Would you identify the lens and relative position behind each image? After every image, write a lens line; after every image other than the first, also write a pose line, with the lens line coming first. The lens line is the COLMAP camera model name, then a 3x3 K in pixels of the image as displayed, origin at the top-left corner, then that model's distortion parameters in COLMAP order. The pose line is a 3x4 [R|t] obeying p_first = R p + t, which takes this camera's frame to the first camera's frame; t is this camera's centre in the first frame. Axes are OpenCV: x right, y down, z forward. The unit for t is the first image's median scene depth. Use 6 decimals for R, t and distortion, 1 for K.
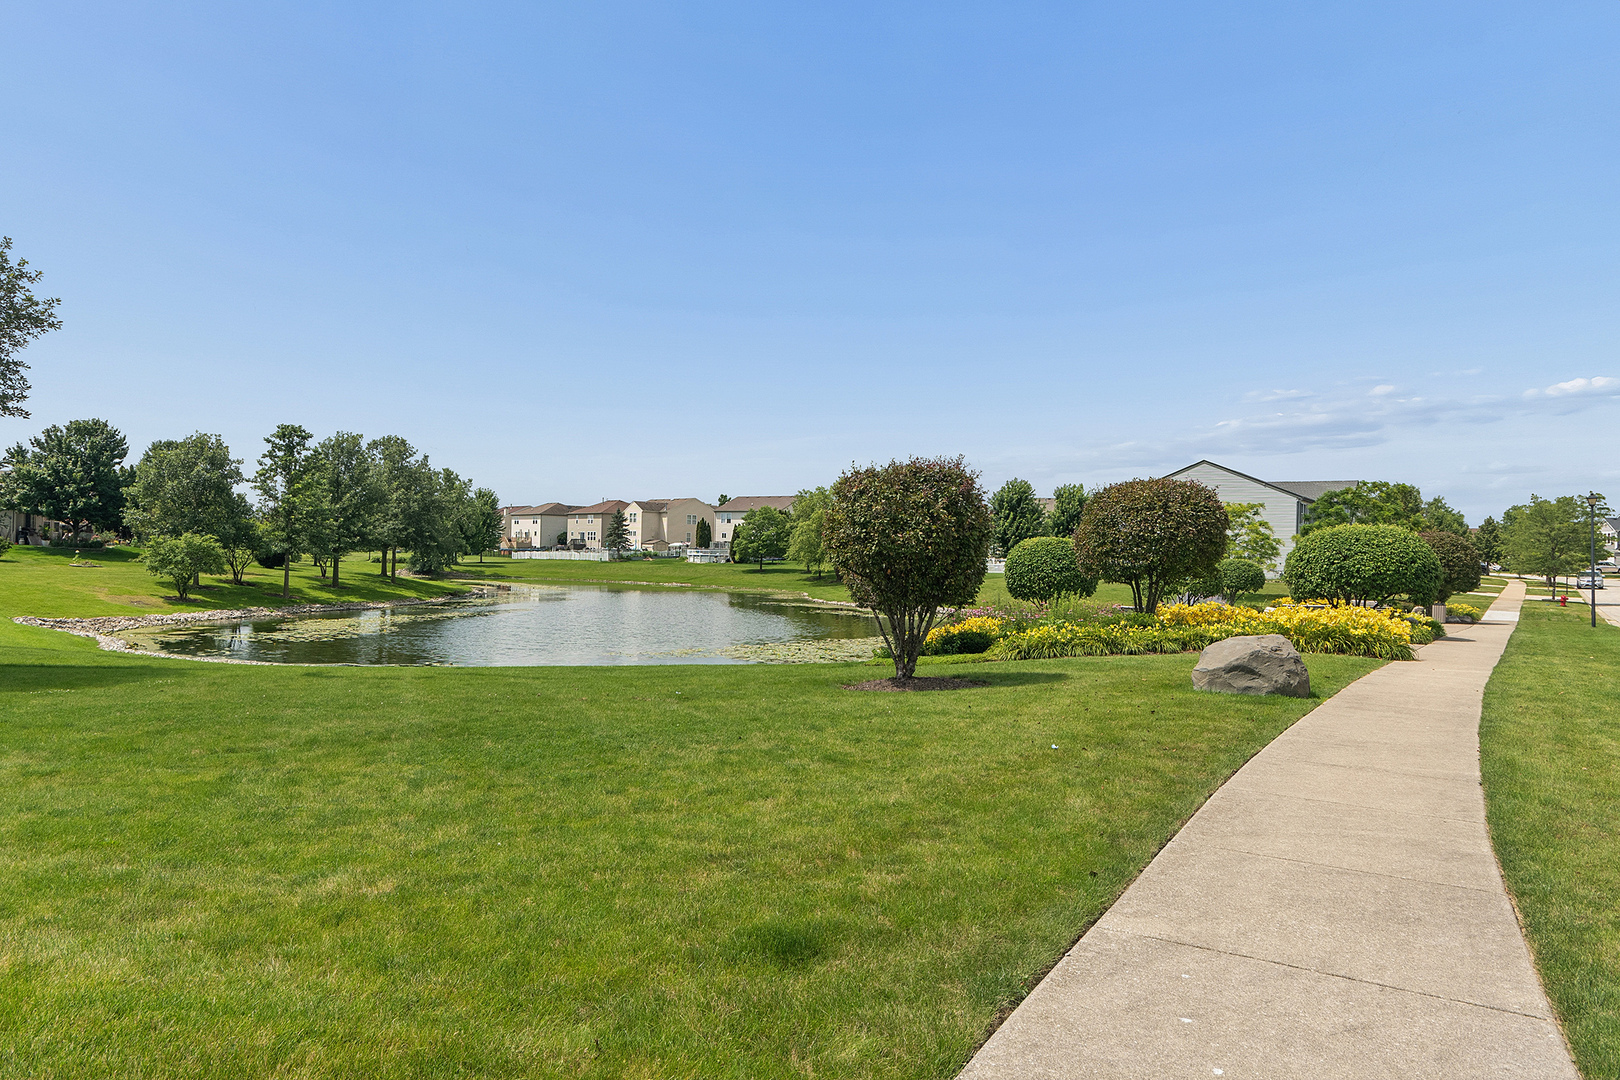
lens RADIAL K [[1061.3, 0, 807.0], [0, 1061.3, 553.5], [0, 0, 1]] dist [-0.001326, 0.000252]
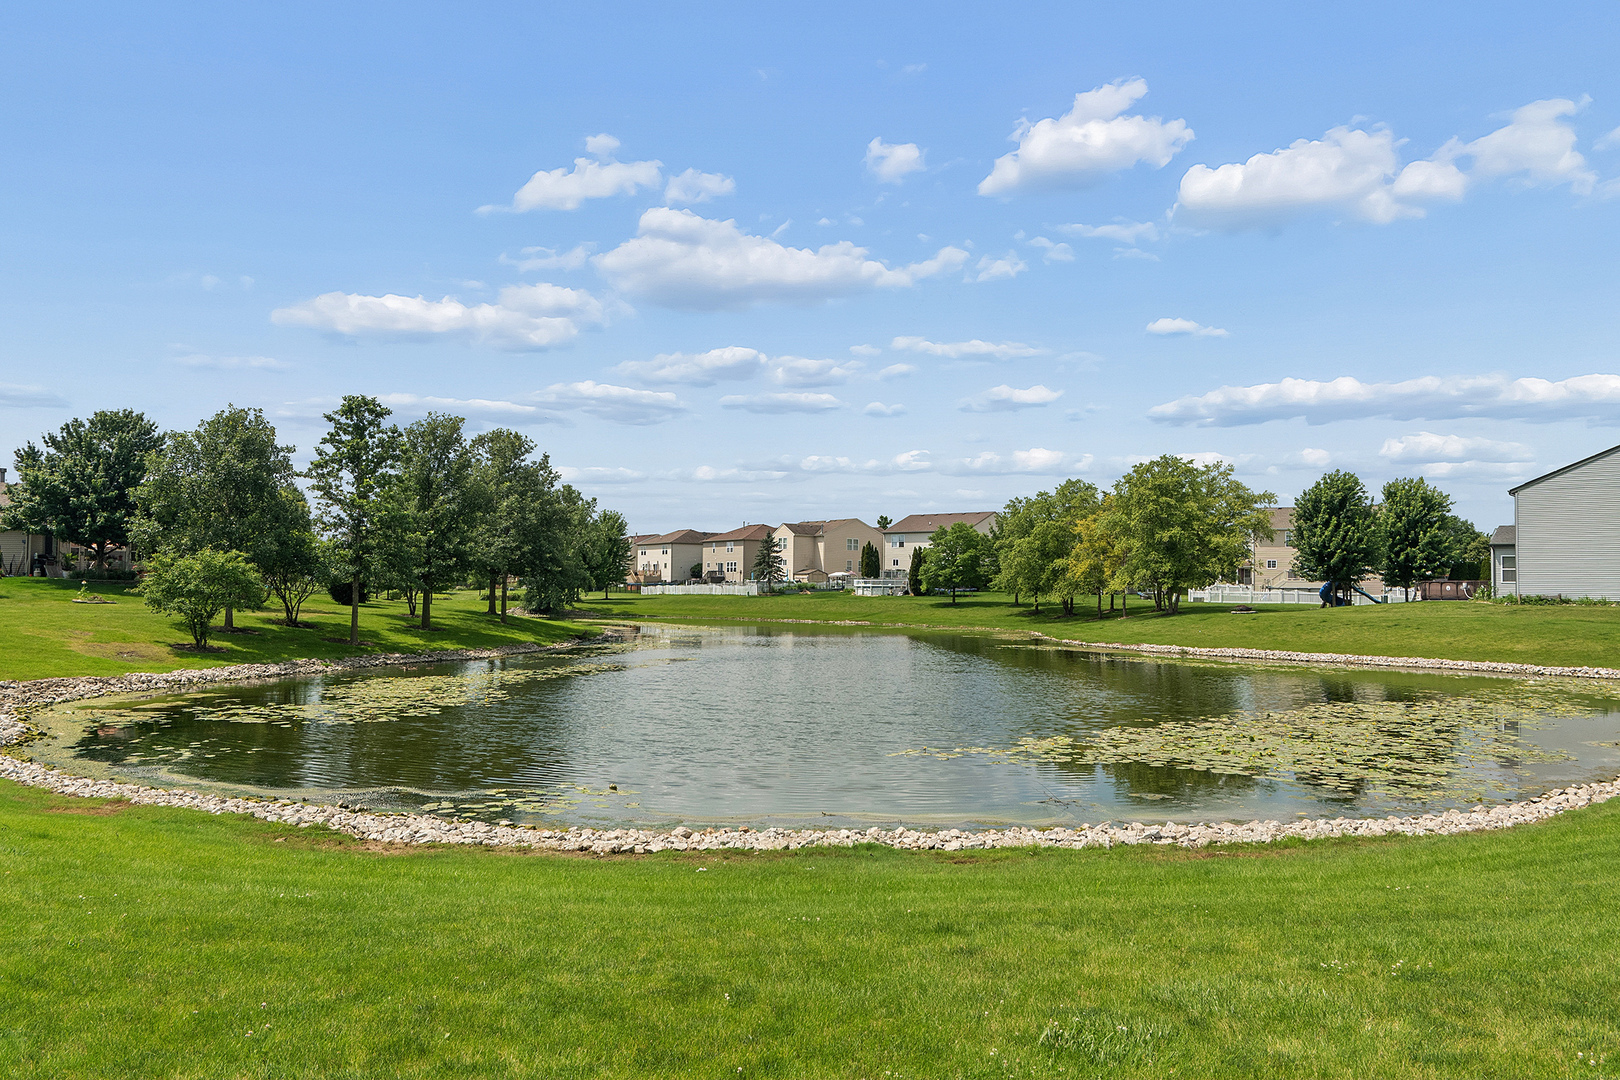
lens RADIAL K [[1182.7, 0, 813.5], [0, 1182.7, 534.1], [0, 0, 1]] dist [-0.007057, -0.000115]
pose [[0.992894, -0.017647, -0.117691, -0.064997], [0.012173, 0.998817, -0.047072, 0.006179], [0.118382, 0.045304, 0.991934, 0.172621]]
